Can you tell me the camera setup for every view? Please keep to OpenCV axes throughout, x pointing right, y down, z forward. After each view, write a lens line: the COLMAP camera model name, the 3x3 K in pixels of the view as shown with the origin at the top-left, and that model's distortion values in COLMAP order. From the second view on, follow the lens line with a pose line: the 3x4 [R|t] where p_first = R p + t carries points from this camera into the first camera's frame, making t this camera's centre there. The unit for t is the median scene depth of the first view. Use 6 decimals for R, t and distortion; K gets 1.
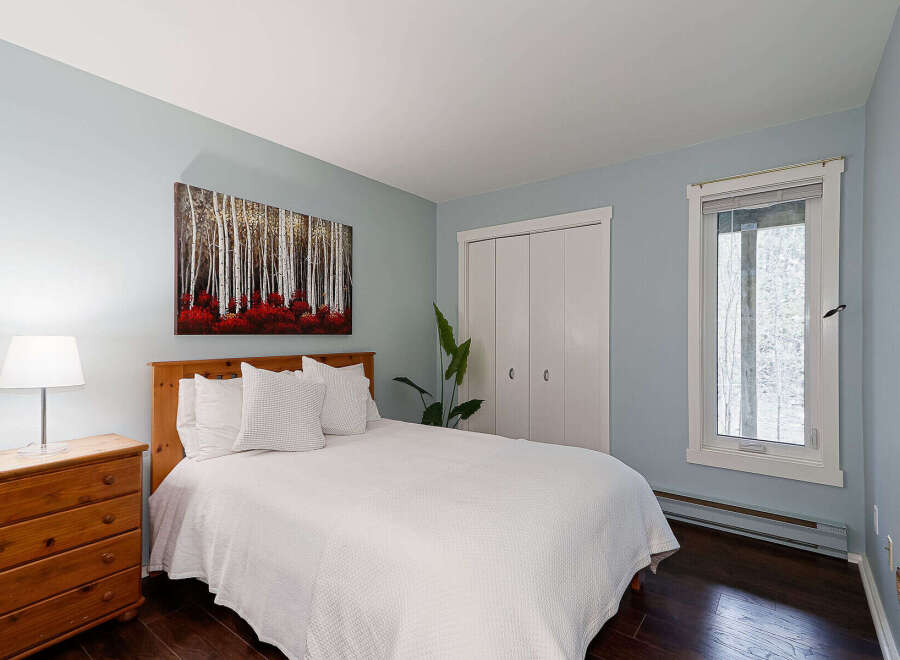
lens RADIAL K [[461.7, 0, 449.2], [0, 461.7, 330.2], [0, 0, 1]] dist [0.029481, 0.001053]
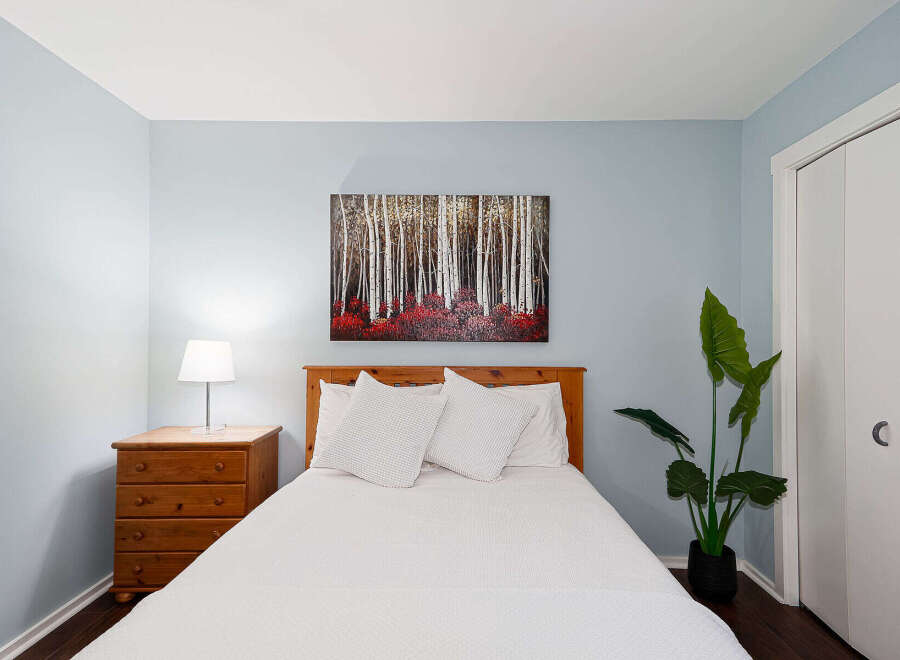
lens RADIAL K [[461.7, 0, 450.0], [0, 461.7, 331.2], [0, 0, 1]] dist [0.029481, 0.001053]
pose [[0.582019, -0.009859, -0.813116, 0.358484], [-0.000825, 0.999919, -0.012715, 0.001664], [0.813175, 0.008071, 0.581963, 0.537716]]
